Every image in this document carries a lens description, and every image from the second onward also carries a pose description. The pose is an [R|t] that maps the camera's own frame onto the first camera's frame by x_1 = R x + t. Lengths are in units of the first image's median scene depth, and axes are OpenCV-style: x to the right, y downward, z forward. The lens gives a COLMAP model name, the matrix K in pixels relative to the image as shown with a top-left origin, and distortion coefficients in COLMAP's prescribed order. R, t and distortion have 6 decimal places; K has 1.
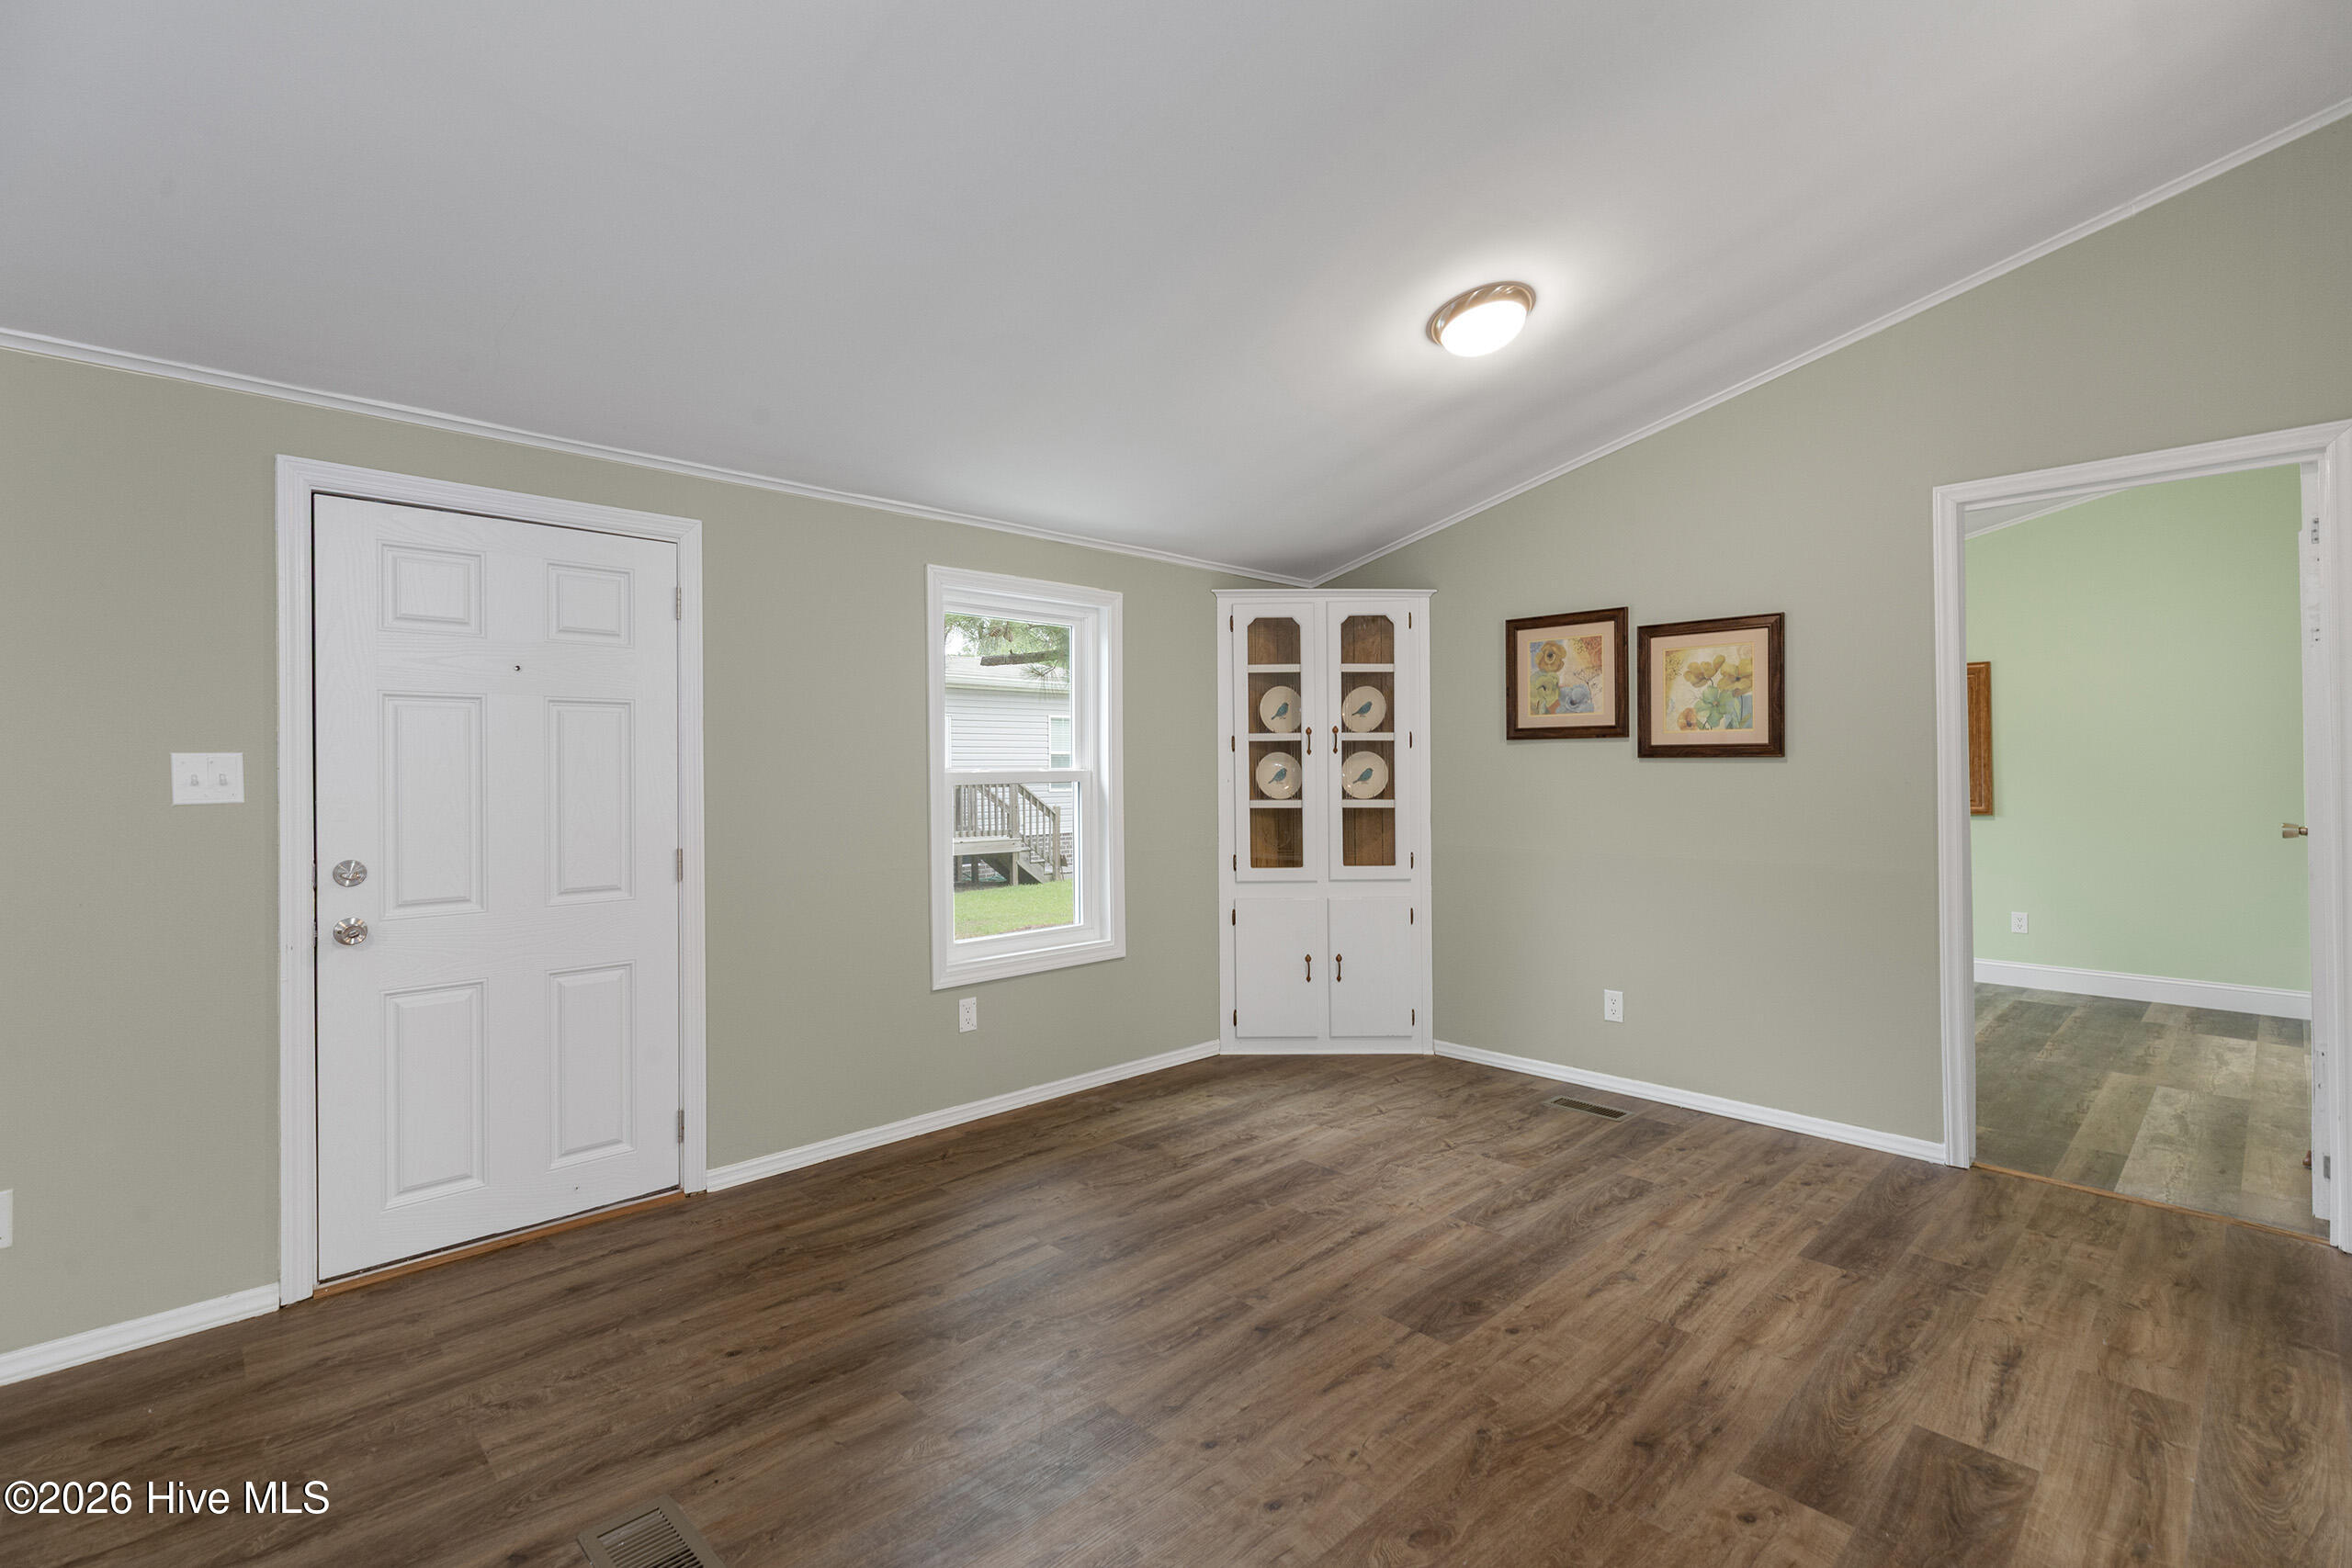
lens RADIAL K [[1051.8, 0, 1174.9], [0, 1051.8, 770.5], [0, 0, 1]] dist [0.004677, -0.000779]
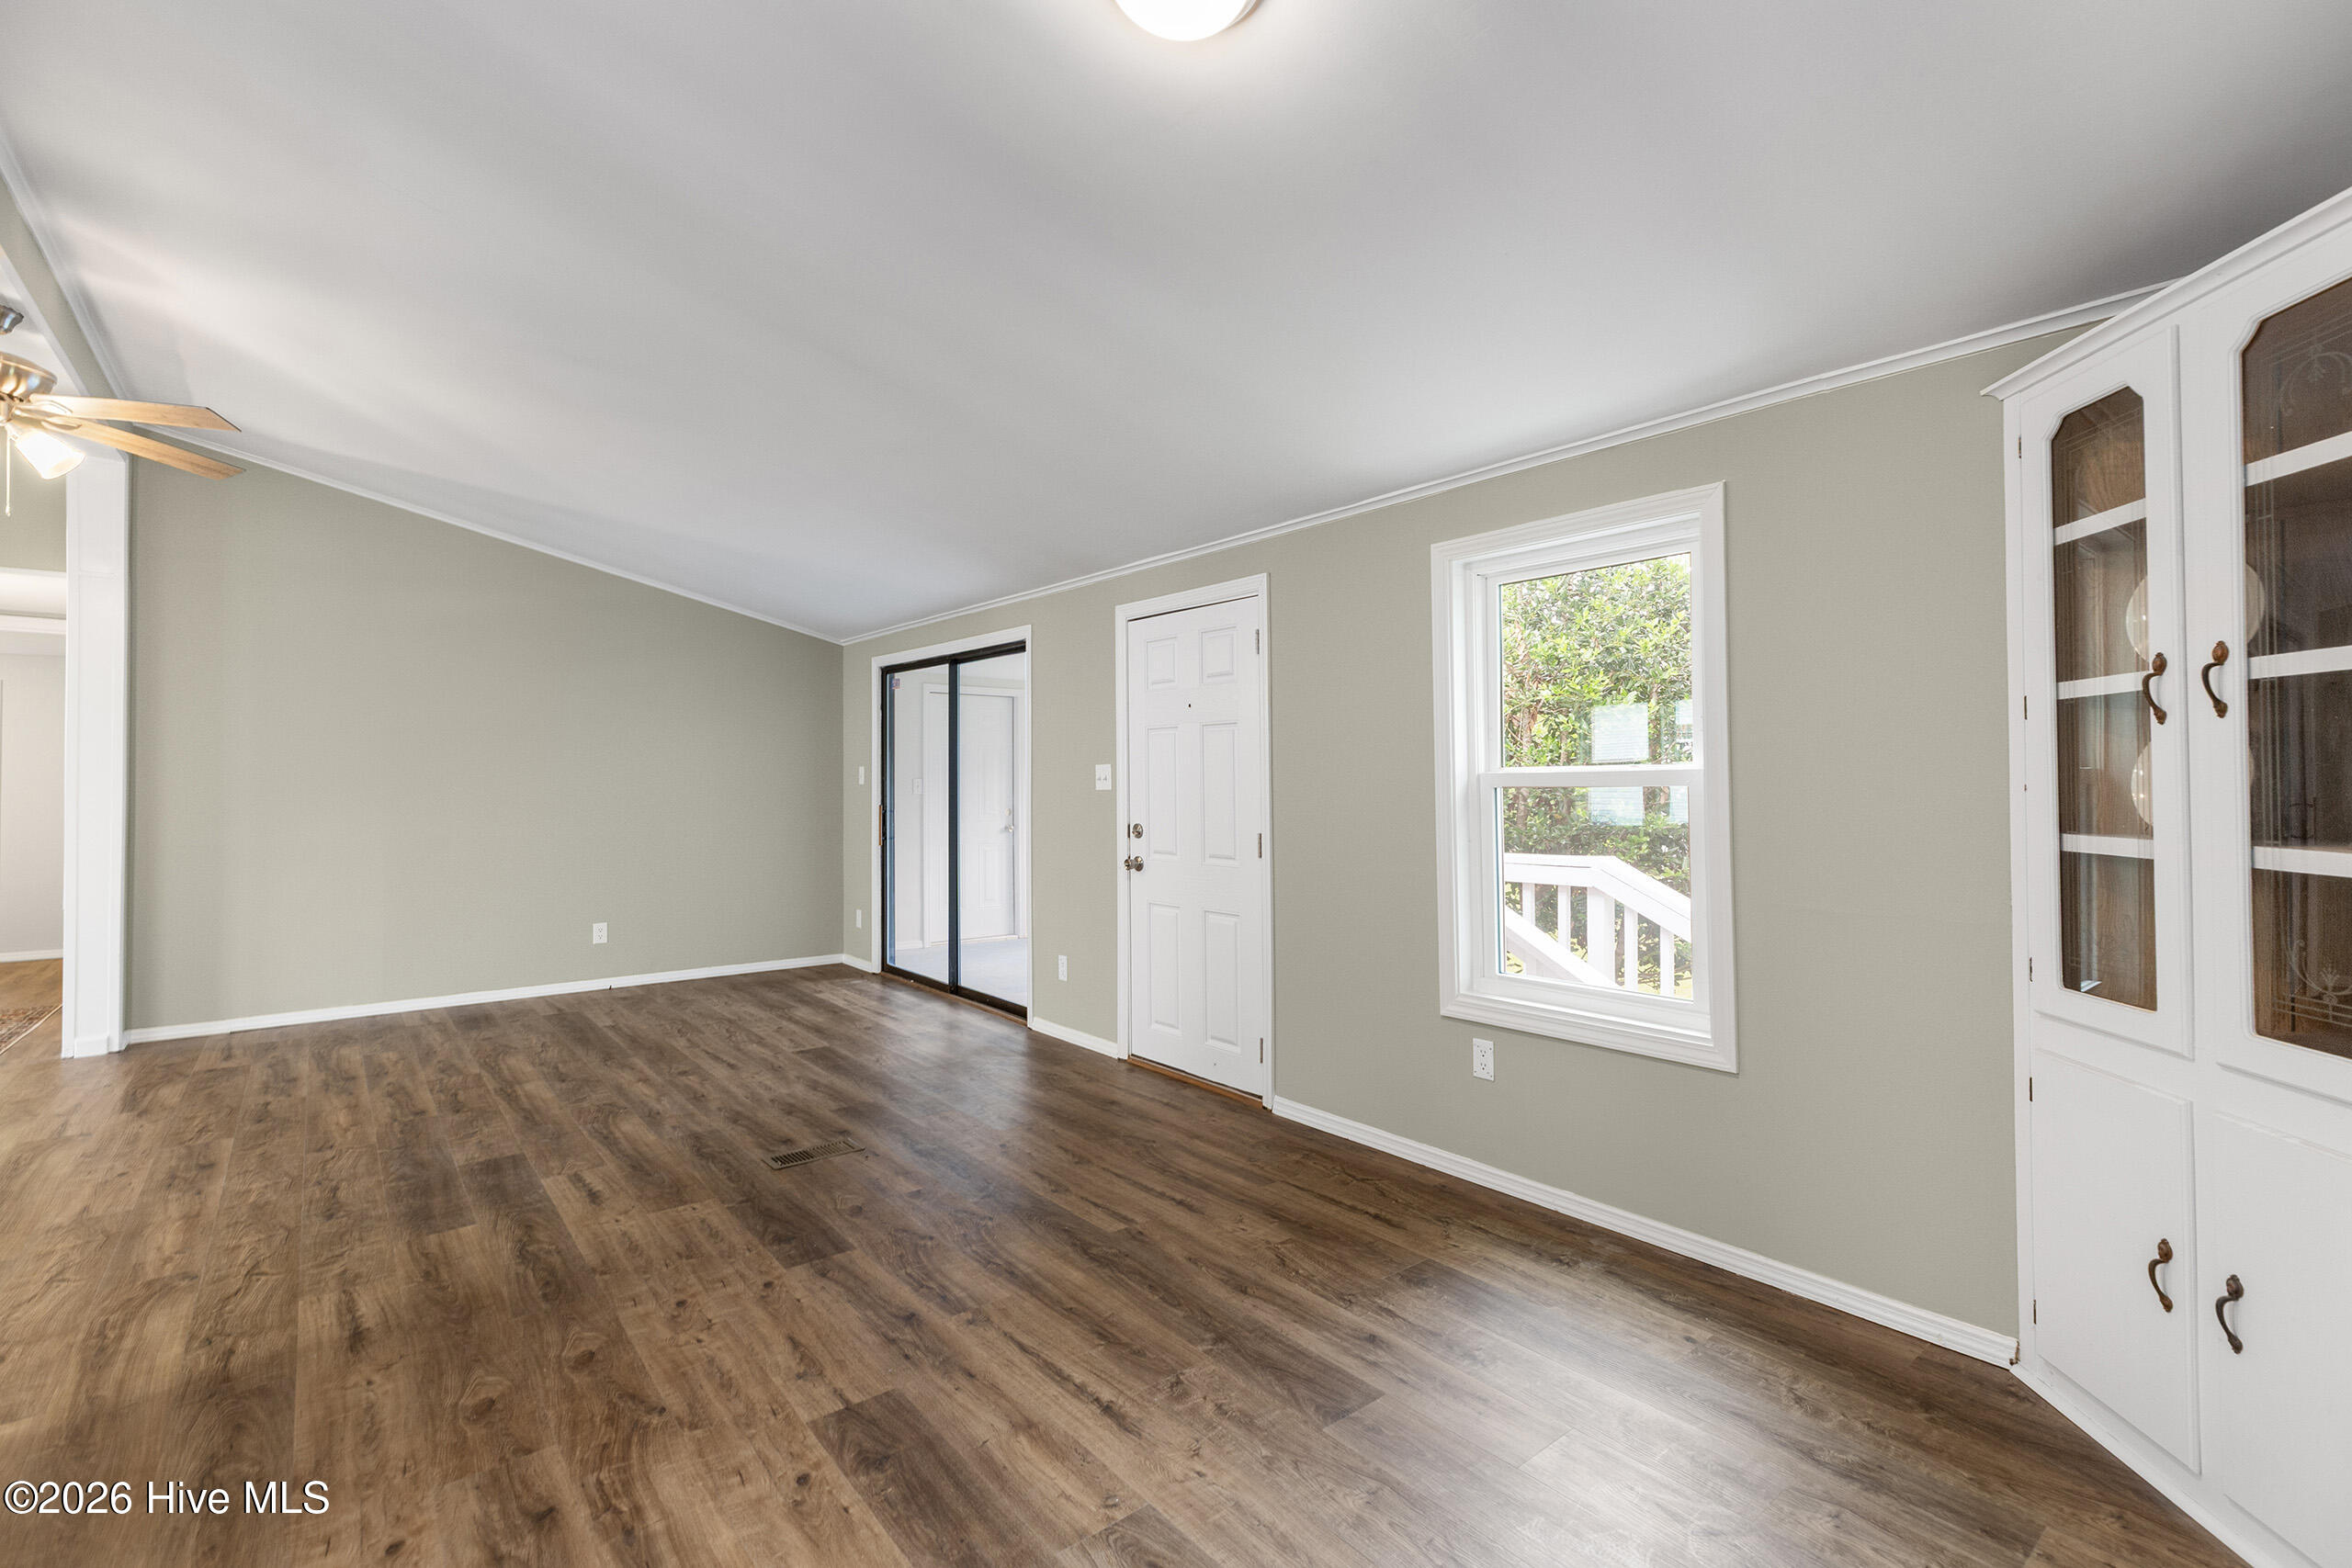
lens RADIAL K [[1051.8, 0, 1181.1], [0, 1051.8, 767.6], [0, 0, 1]] dist [0.004677, -0.000779]
pose [[-0.074863, -0.005594, -0.997178, 0.695410], [0.006275, 0.999962, -0.006081, 0.001451], [0.997174, -0.006713, -0.074825, 0.856371]]
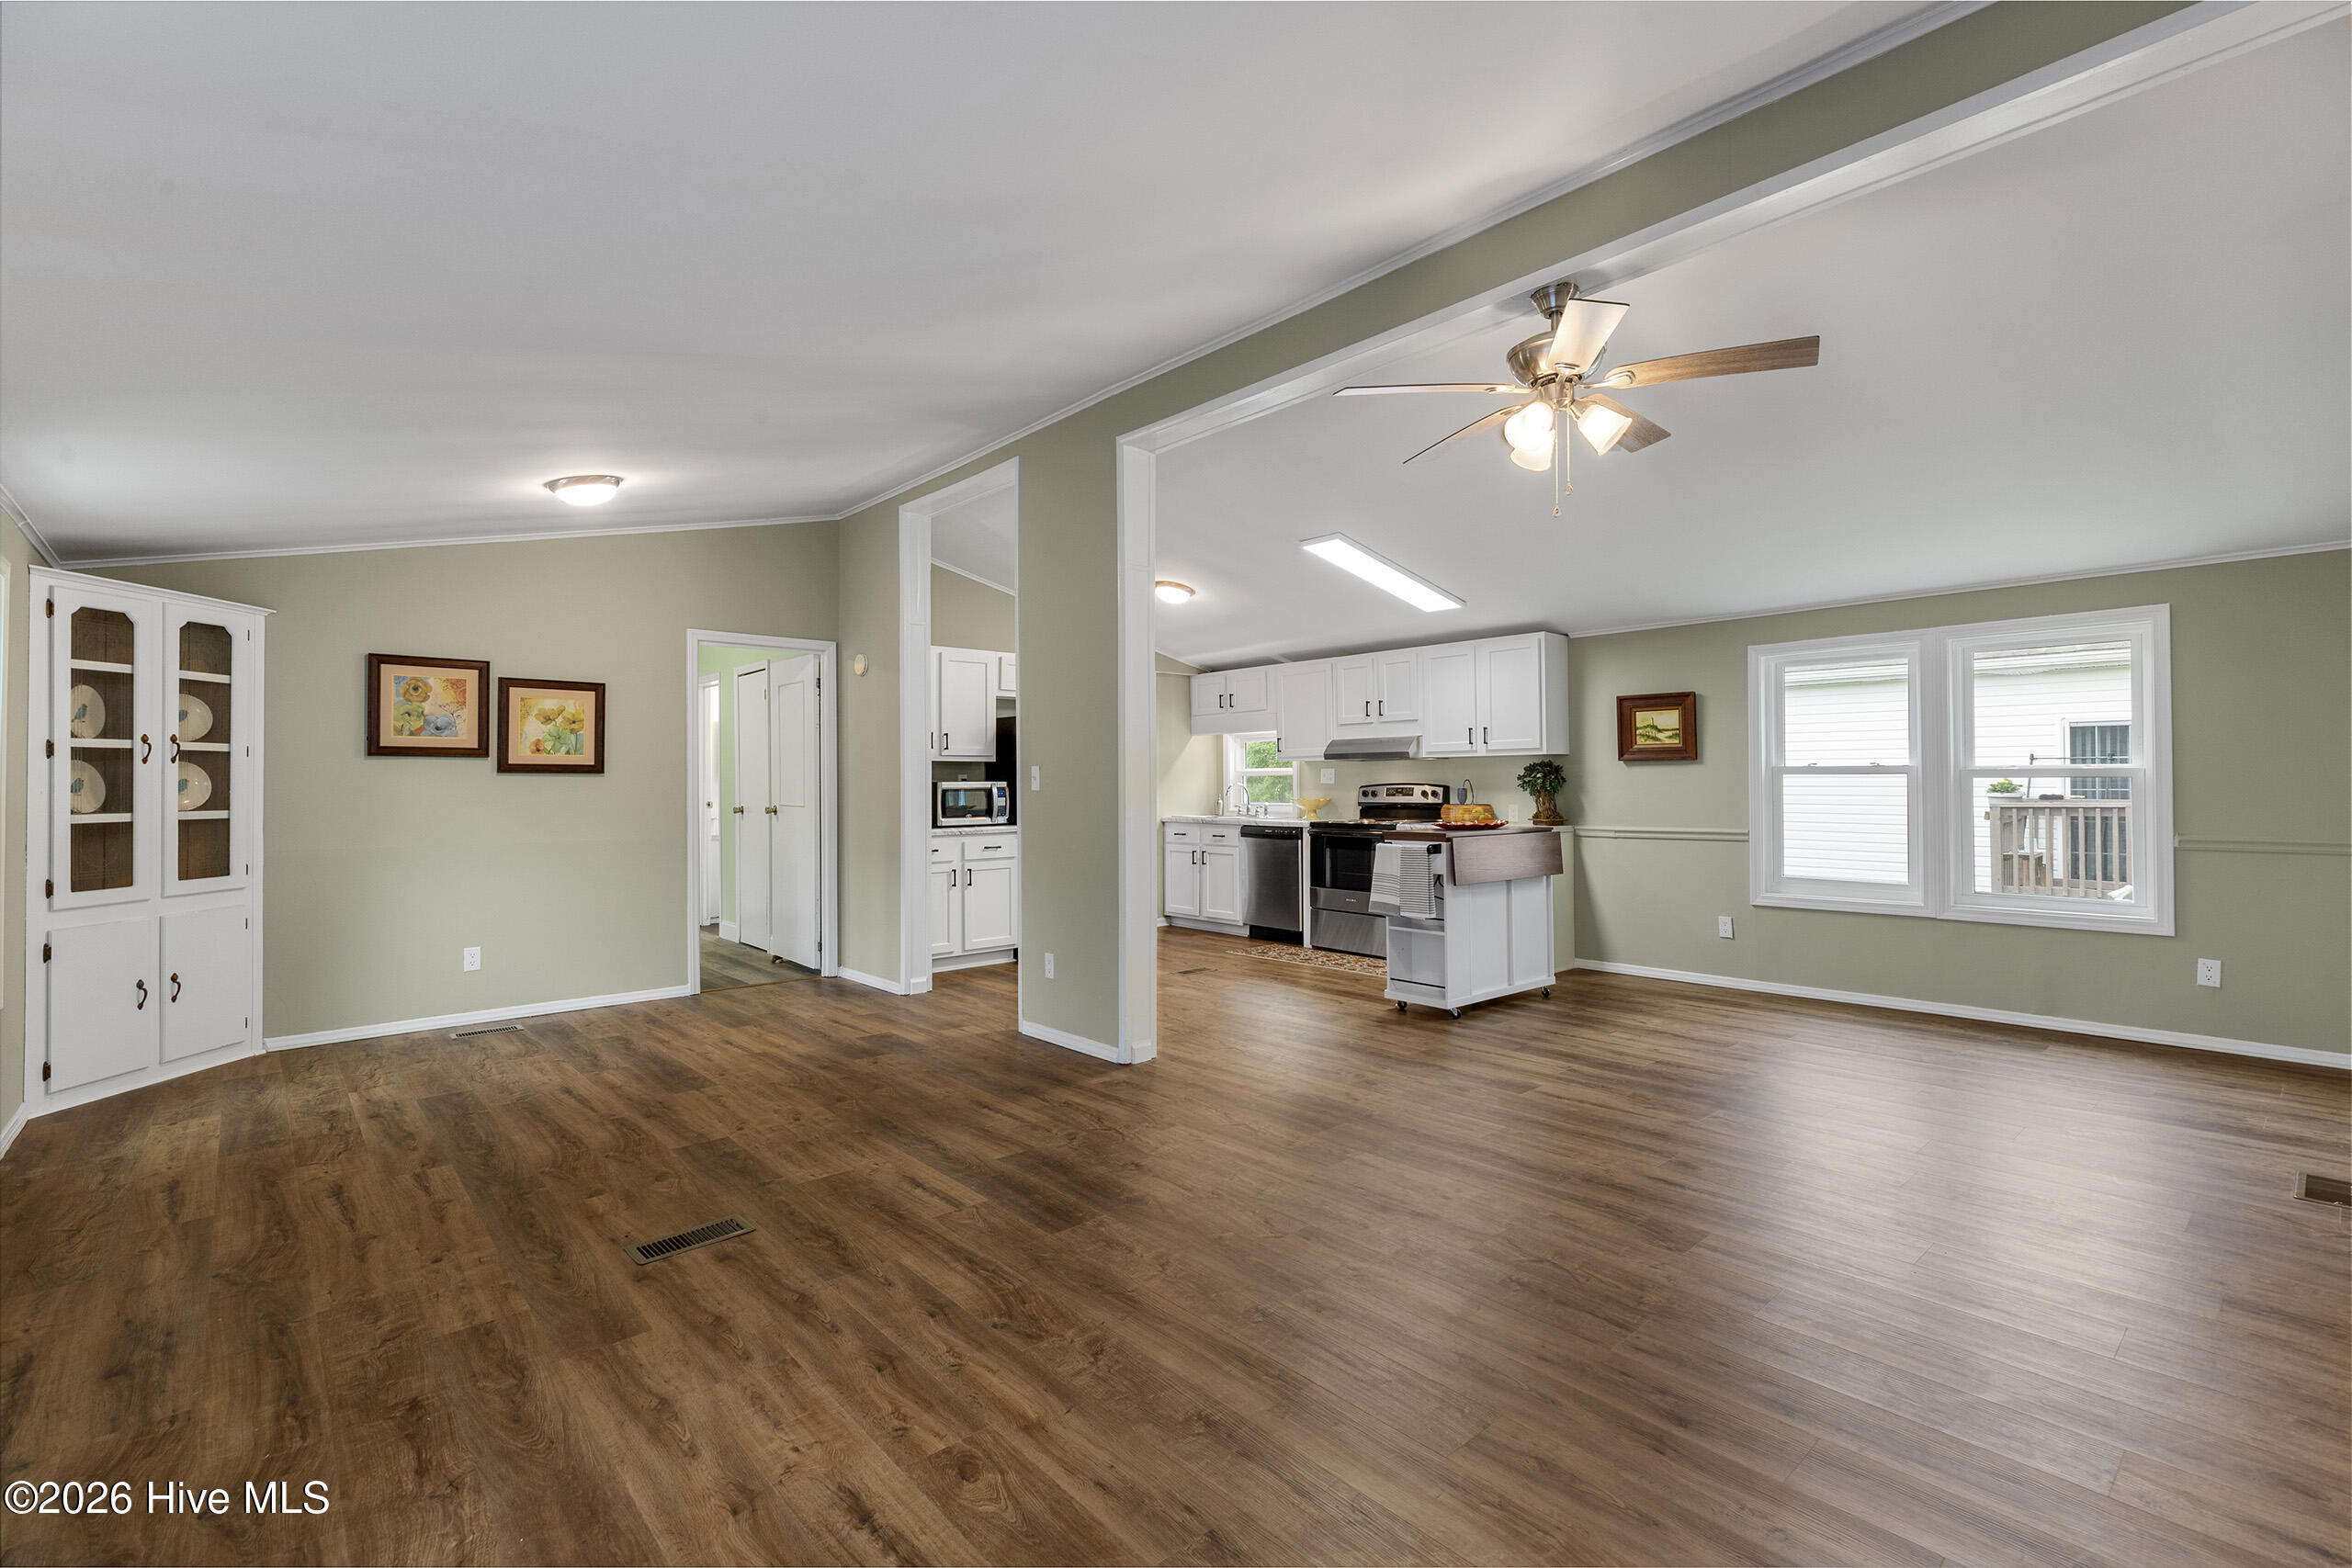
lens RADIAL K [[1051.8, 0, 1183.3], [0, 1051.8, 767.8], [0, 0, 1]] dist [0.004677, -0.000779]
pose [[0.032926, 0.018468, 0.999287, -0.991353], [0.001316, 0.999828, -0.018521, 0.009022], [-0.999457, 0.001925, 0.032896, 0.067334]]
